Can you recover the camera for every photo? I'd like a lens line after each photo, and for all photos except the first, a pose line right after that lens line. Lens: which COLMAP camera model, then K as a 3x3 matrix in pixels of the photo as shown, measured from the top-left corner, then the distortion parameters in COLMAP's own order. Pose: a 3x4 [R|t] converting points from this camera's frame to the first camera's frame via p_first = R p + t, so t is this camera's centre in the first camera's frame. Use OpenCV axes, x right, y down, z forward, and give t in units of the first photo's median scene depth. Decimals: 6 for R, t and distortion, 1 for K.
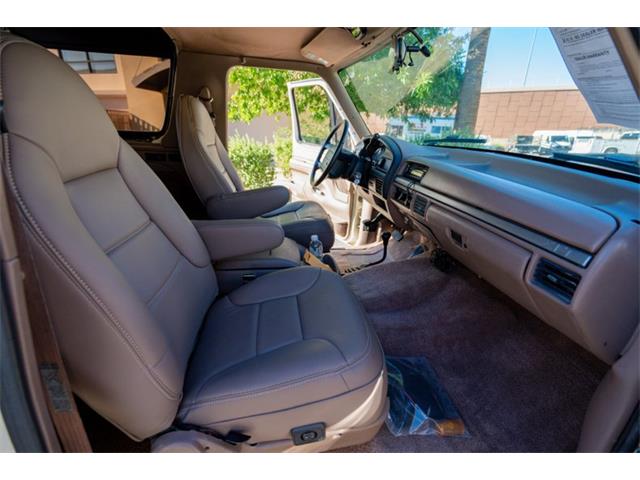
lens RADIAL K [[290.4, 0, 320.0], [0, 290.4, 240.0], [0, 0, 1]] dist [0.000807, 0.000468]
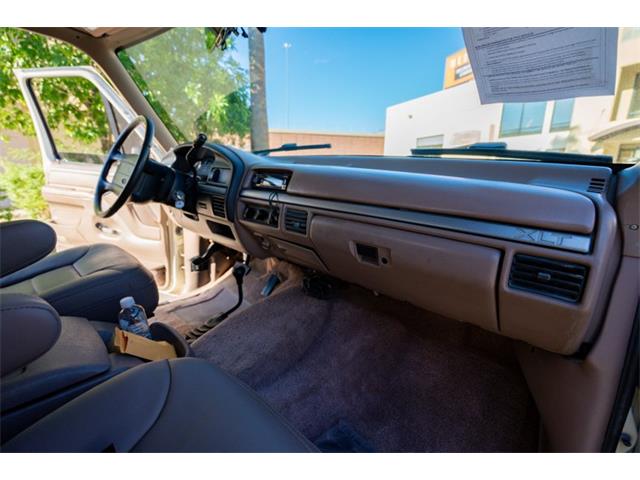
lens RADIAL K [[290.4, 0, 320.0], [0, 290.4, 240.0], [0, 0, 1]] dist [0.000807, 0.000468]
pose [[0.787045, -0.152521, 0.597744, -0.034228], [0.214181, 0.976239, -0.032913, -0.020646], [-0.578521, 0.153930, 0.801011, 0.236271]]
